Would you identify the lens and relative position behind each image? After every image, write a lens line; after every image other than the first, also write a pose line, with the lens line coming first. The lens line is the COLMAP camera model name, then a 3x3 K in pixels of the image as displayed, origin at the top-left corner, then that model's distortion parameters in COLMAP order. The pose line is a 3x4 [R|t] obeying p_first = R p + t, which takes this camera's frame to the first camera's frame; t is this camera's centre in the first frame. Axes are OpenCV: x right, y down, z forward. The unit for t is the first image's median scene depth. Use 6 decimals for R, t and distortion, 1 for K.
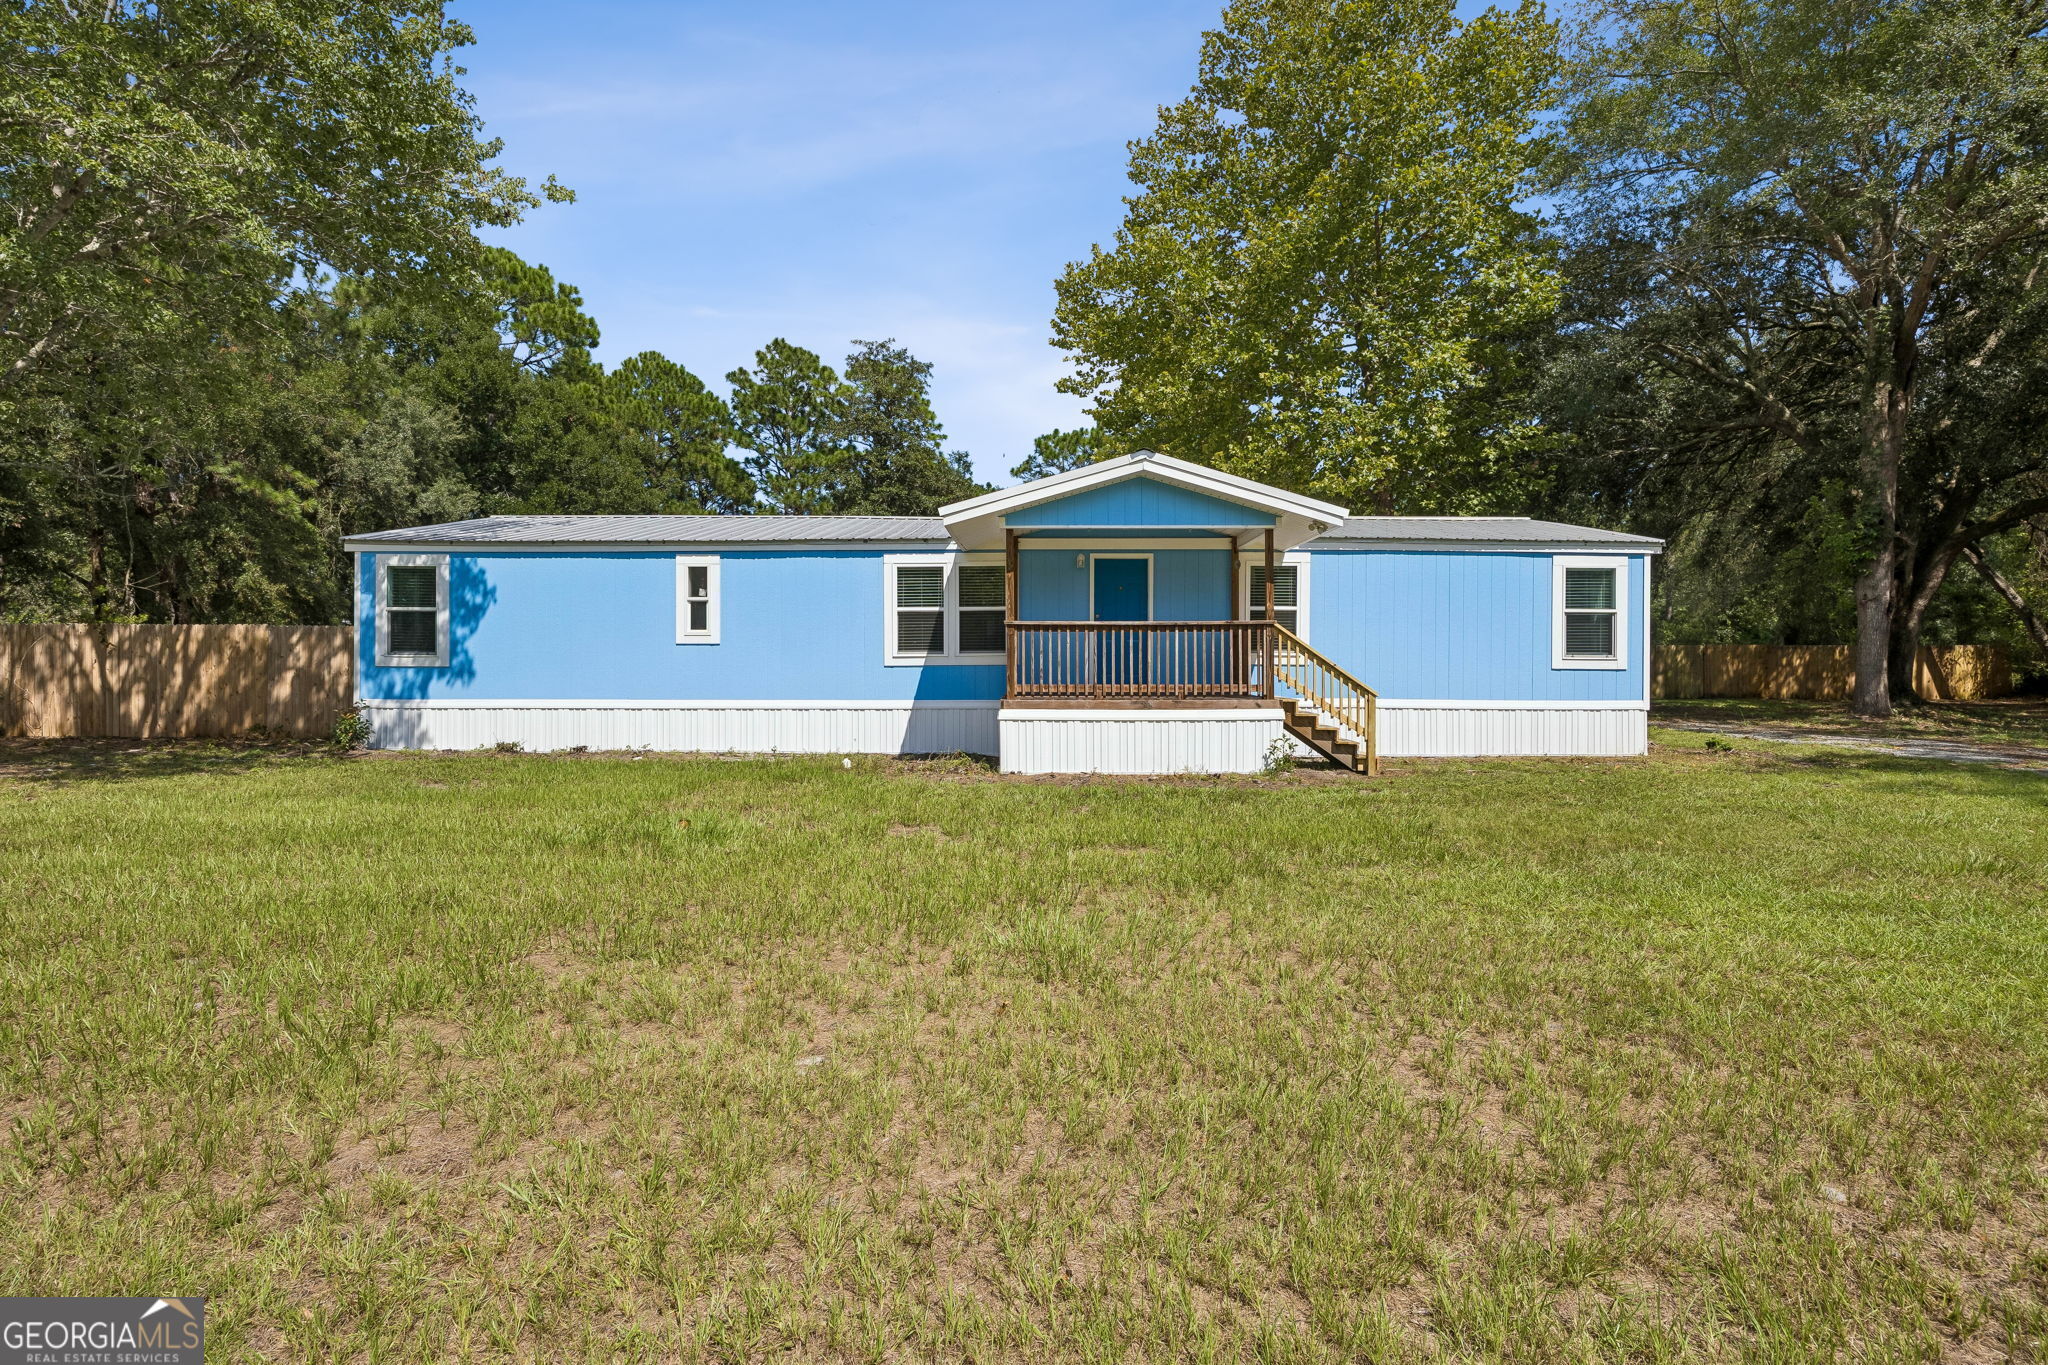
lens RADIAL K [[1014.5, 0, 1030.5], [0, 1014.5, 671.8], [0, 0, 1]] dist [-0.003500, -0.003915]
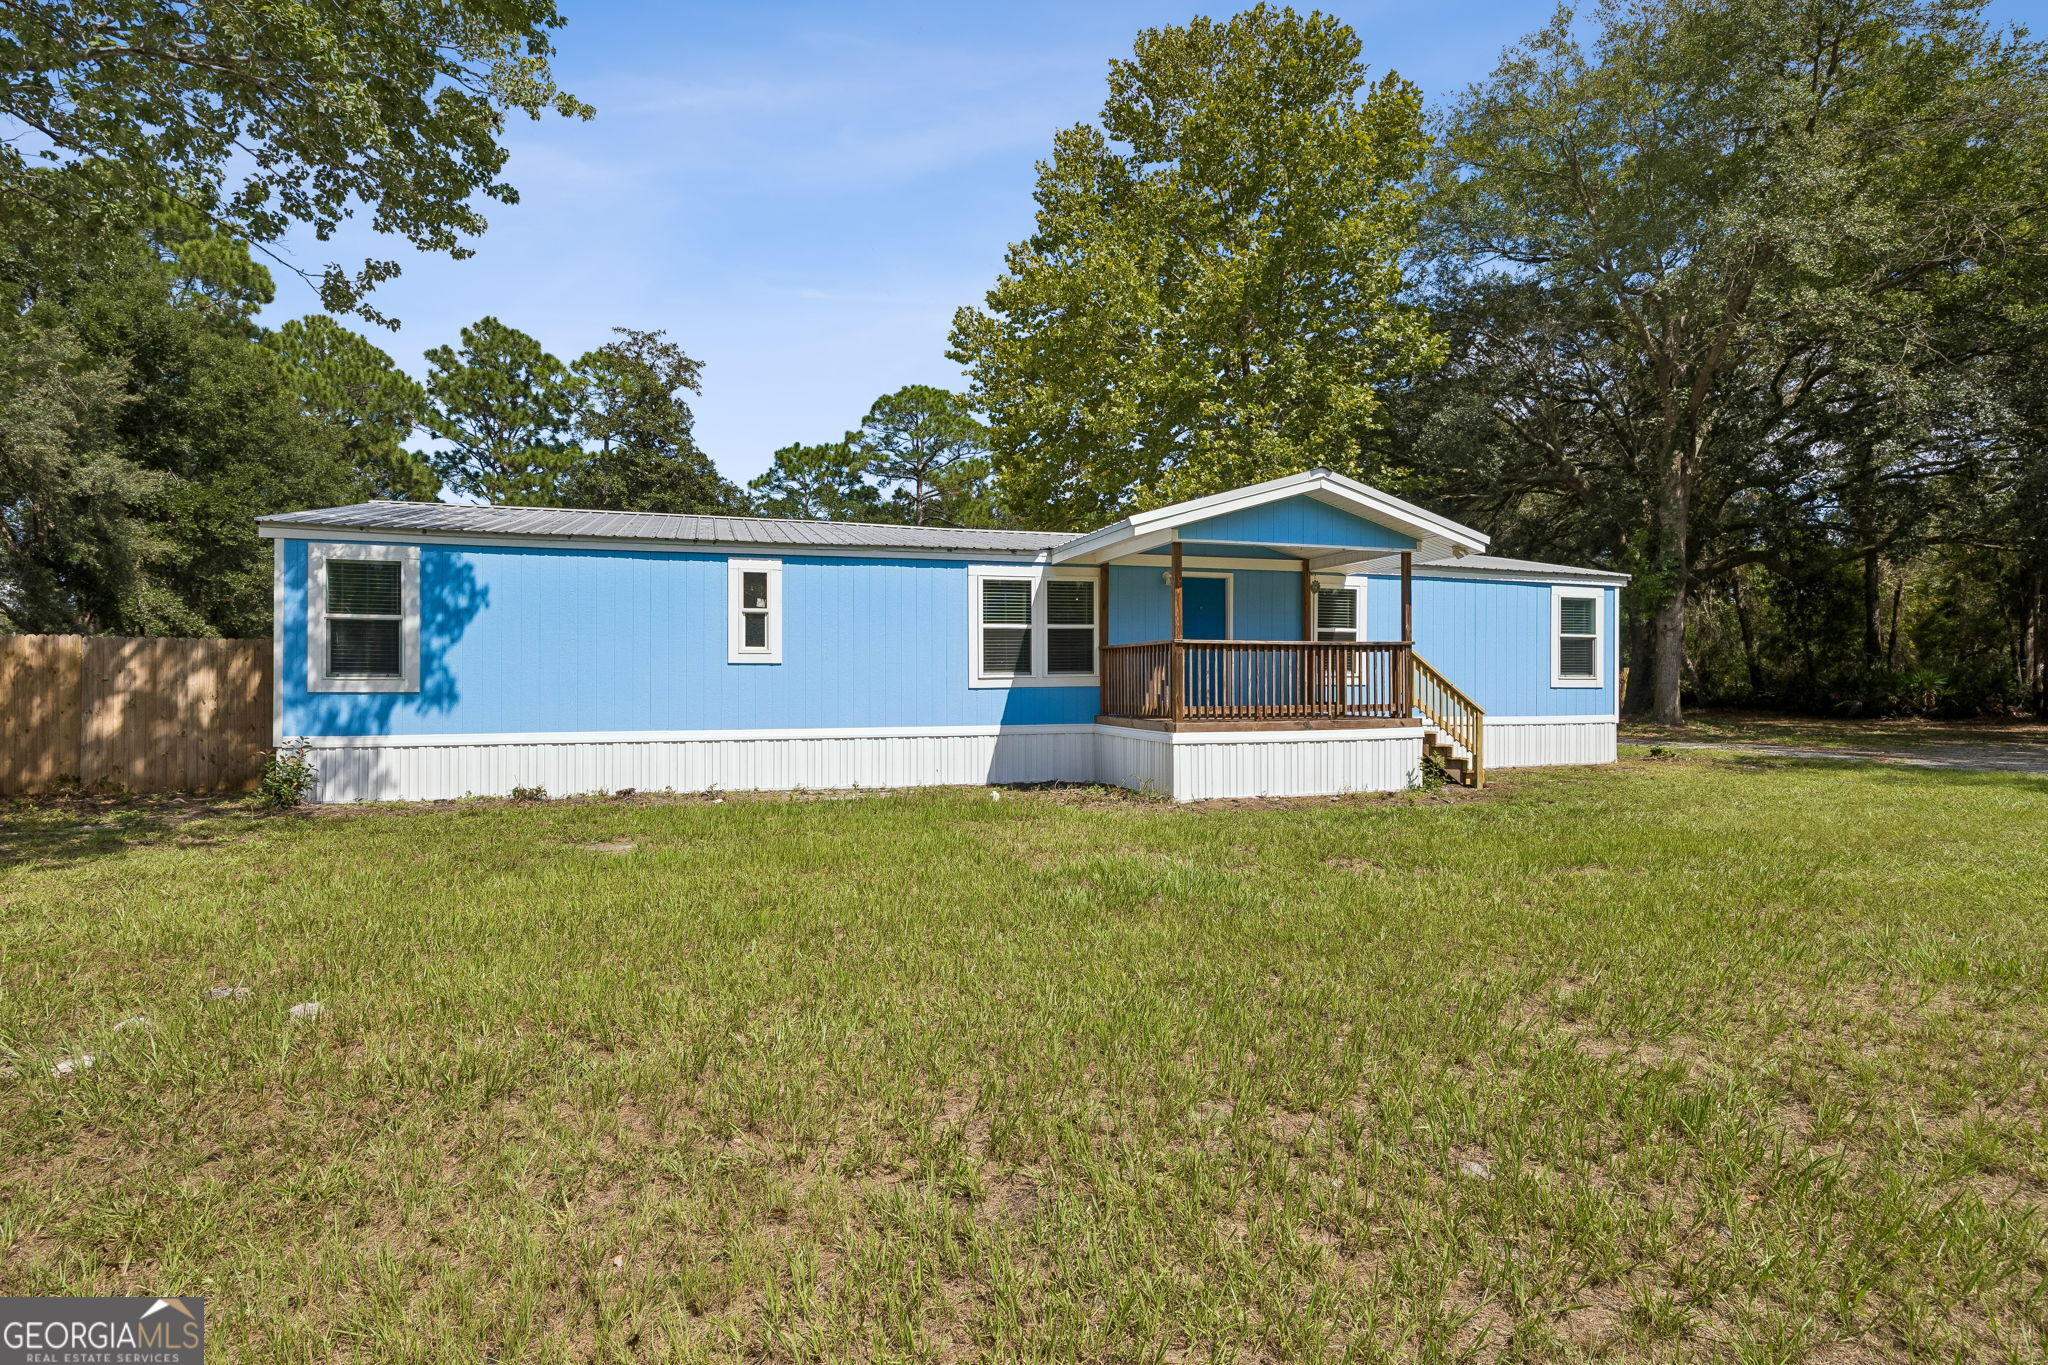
lens RADIAL K [[1014.5, 0, 1012.0], [0, 1014.5, 689.0], [0, 0, 1]] dist [-0.003500, -0.003915]
pose [[0.950276, -0.004950, 0.311371, -0.387631], [0.006766, 0.999966, -0.004752, -0.000334], [-0.311337, 0.006623, 0.950277, 0.126523]]
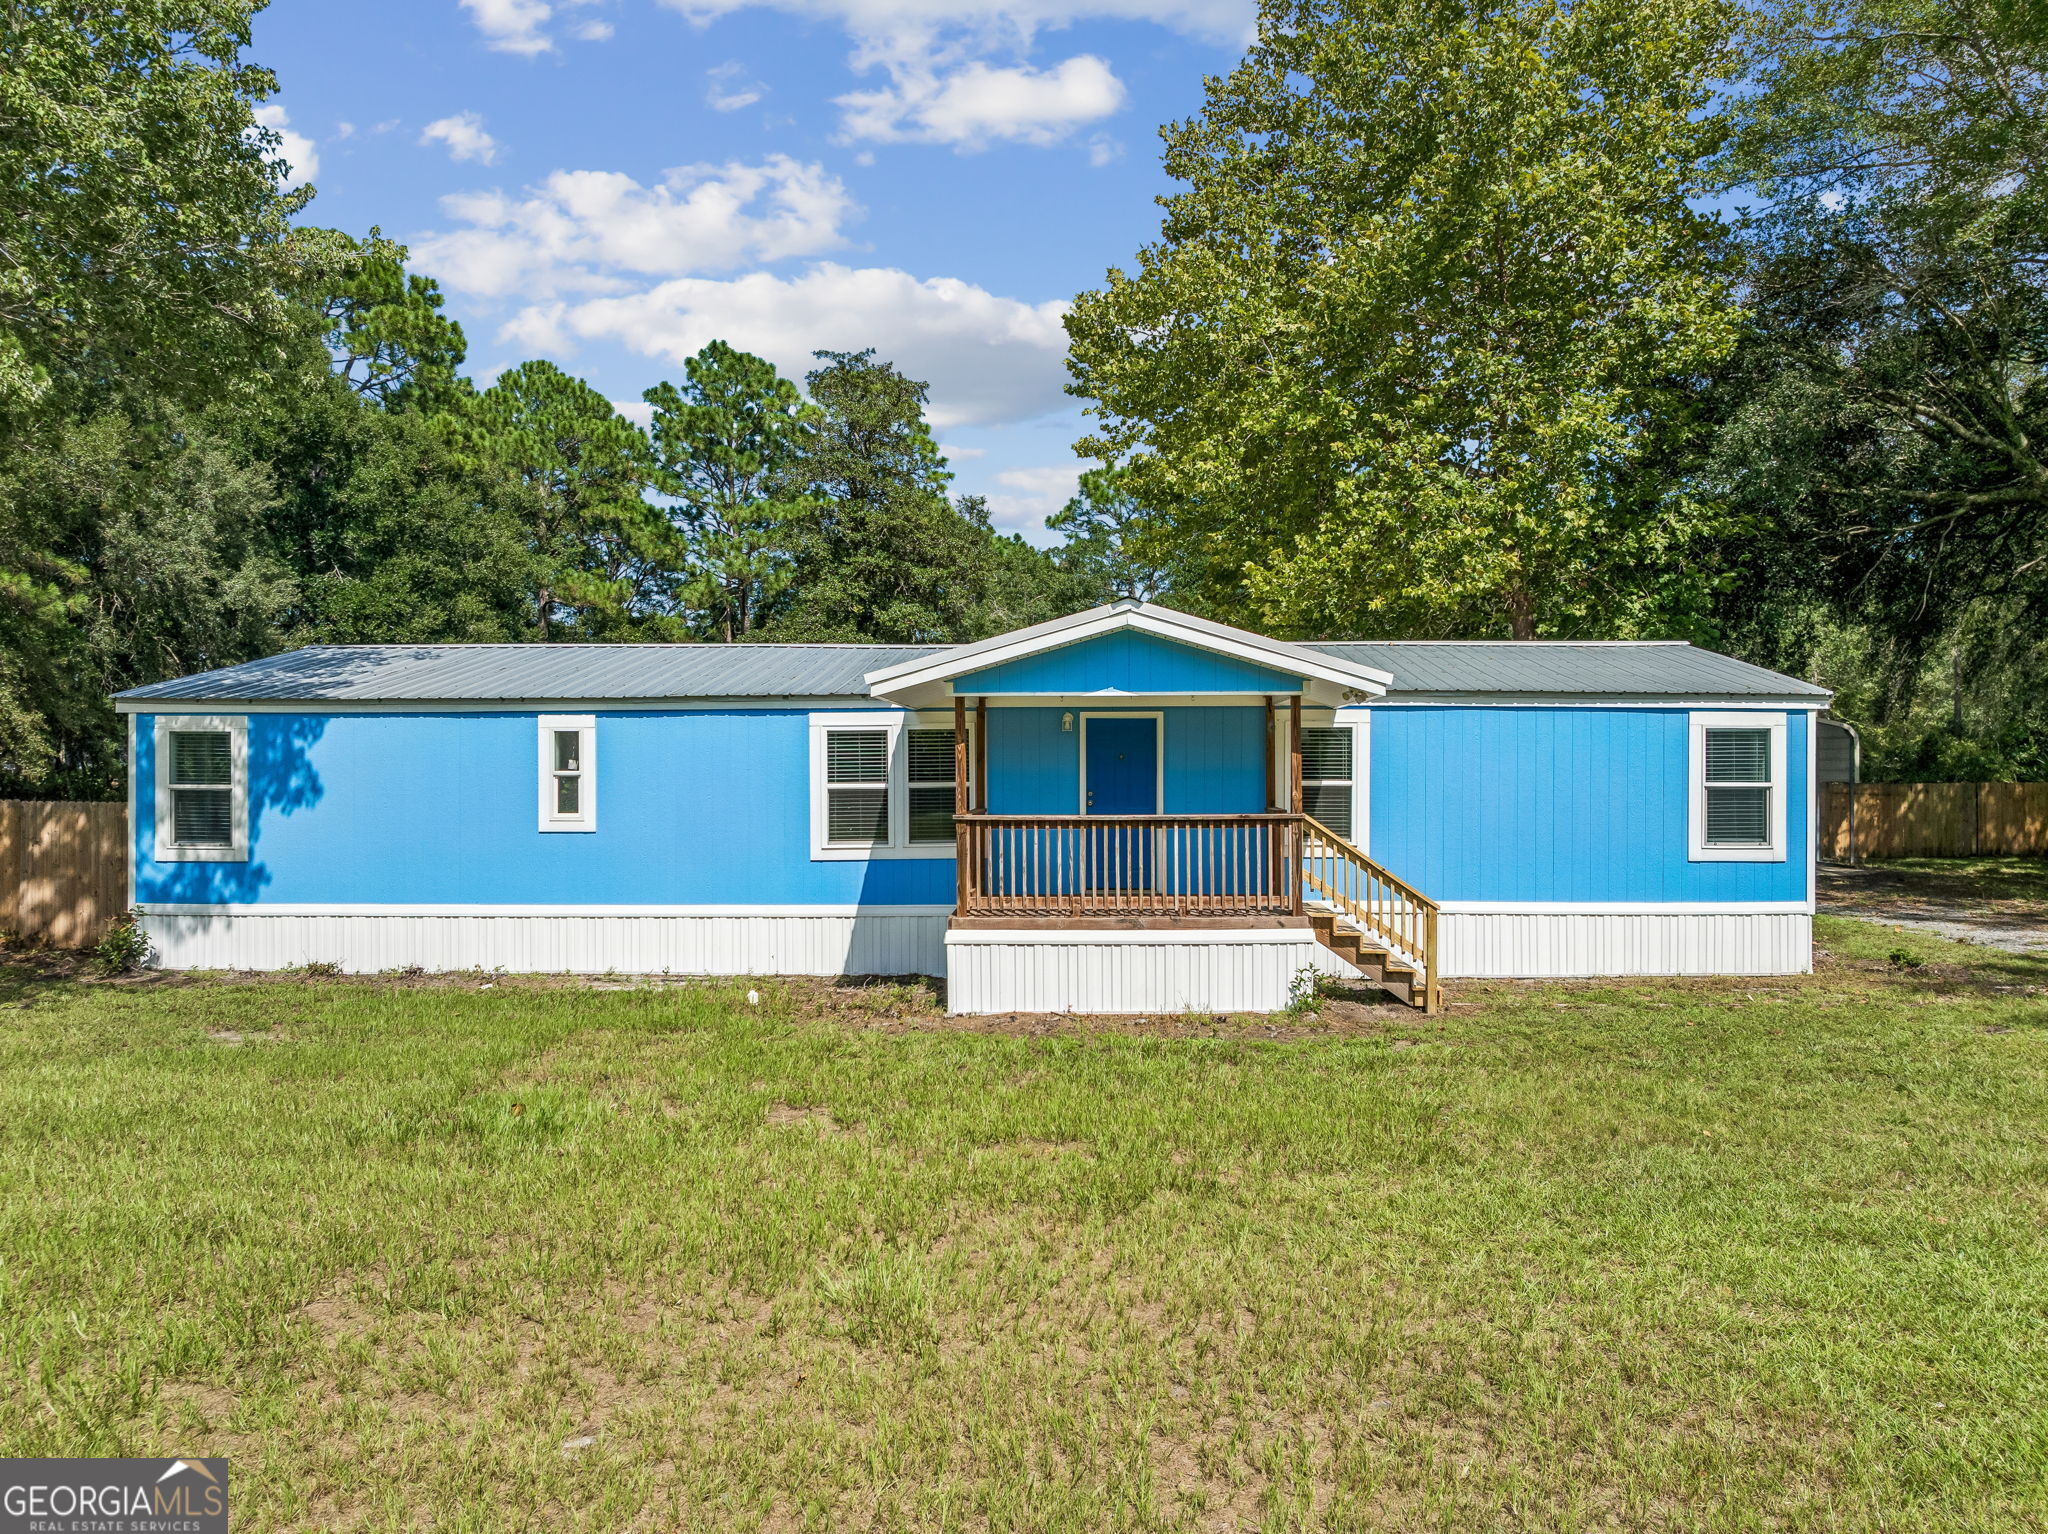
lens RADIAL K [[1466.2, 0, 1083.6], [0, 1466.2, 771.8], [0, 0, 1]] dist [-0.024824, -0.016383]
pose [[0.999958, -0.003968, -0.008313, 0.069784], [0.003890, 0.999947, -0.009481, -0.060412], [0.008350, 0.009448, 0.999920, -0.096257]]
